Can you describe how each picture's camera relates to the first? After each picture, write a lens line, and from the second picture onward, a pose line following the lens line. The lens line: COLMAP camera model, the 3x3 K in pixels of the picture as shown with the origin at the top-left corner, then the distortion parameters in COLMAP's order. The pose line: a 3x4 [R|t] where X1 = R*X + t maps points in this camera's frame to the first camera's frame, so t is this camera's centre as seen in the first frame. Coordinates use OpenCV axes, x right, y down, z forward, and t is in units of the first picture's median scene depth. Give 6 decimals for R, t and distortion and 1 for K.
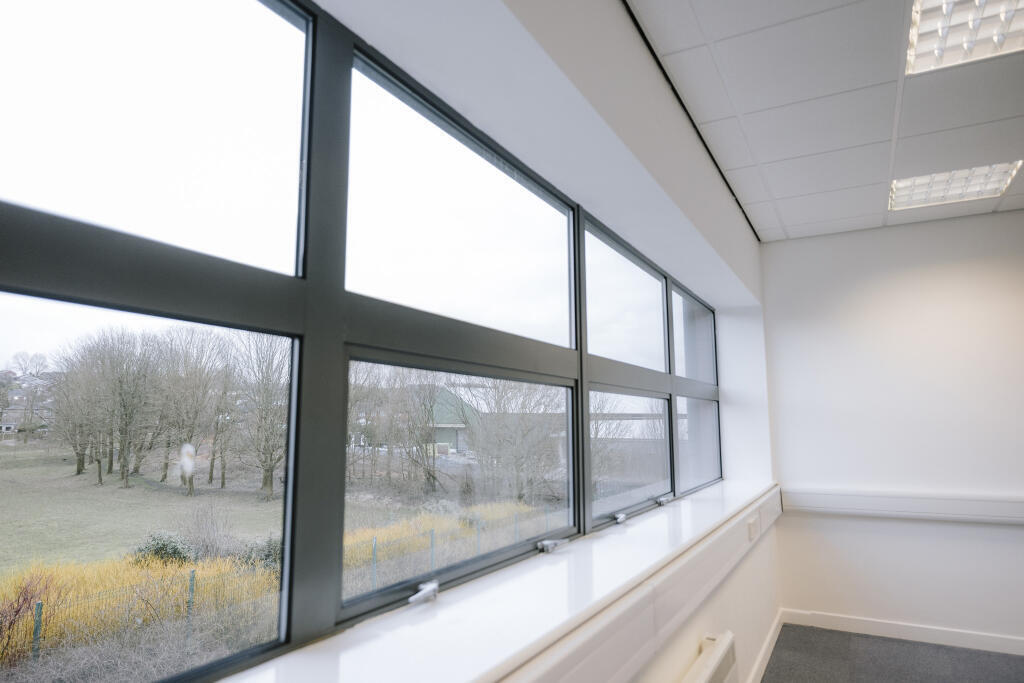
lens RADIAL K [[627.2, 0, 512.0], [0, 627.2, 341.5], [0, 0, 1]] dist [-0.051046, -0.000066]
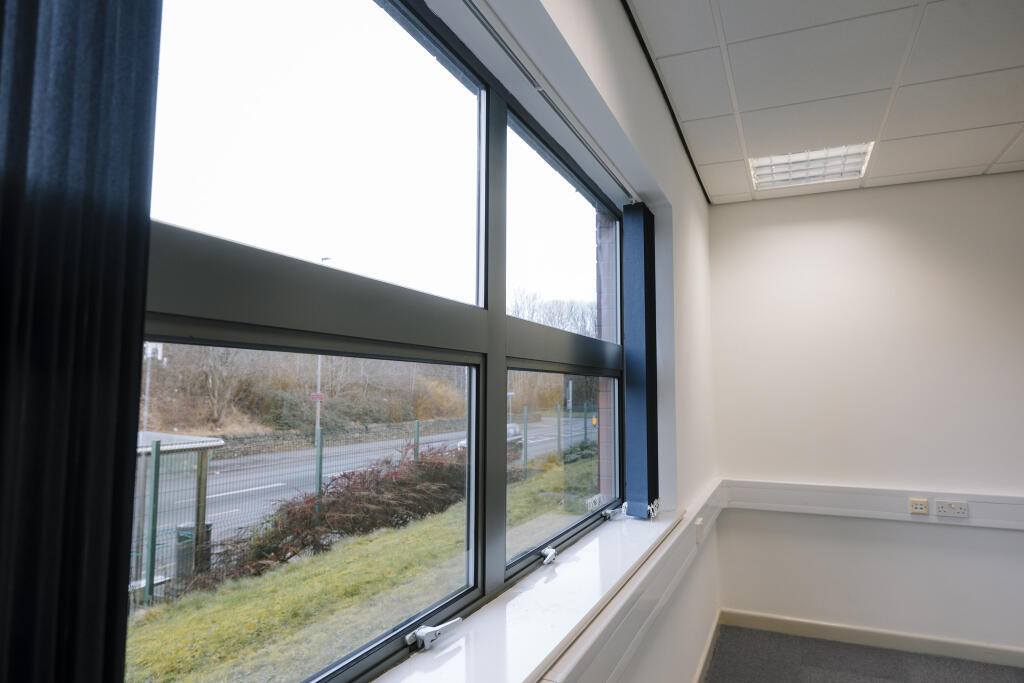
lens RADIAL K [[627.2, 0, 512.0], [0, 627.2, 341.5], [0, 0, 1]] dist [-0.051046, -0.000066]
pose [[0.993778, 0.021446, 0.109296, 0.058417], [-0.027783, 0.997999, 0.056794, 0.010629], [-0.107859, -0.059477, 0.992385, 0.355362]]
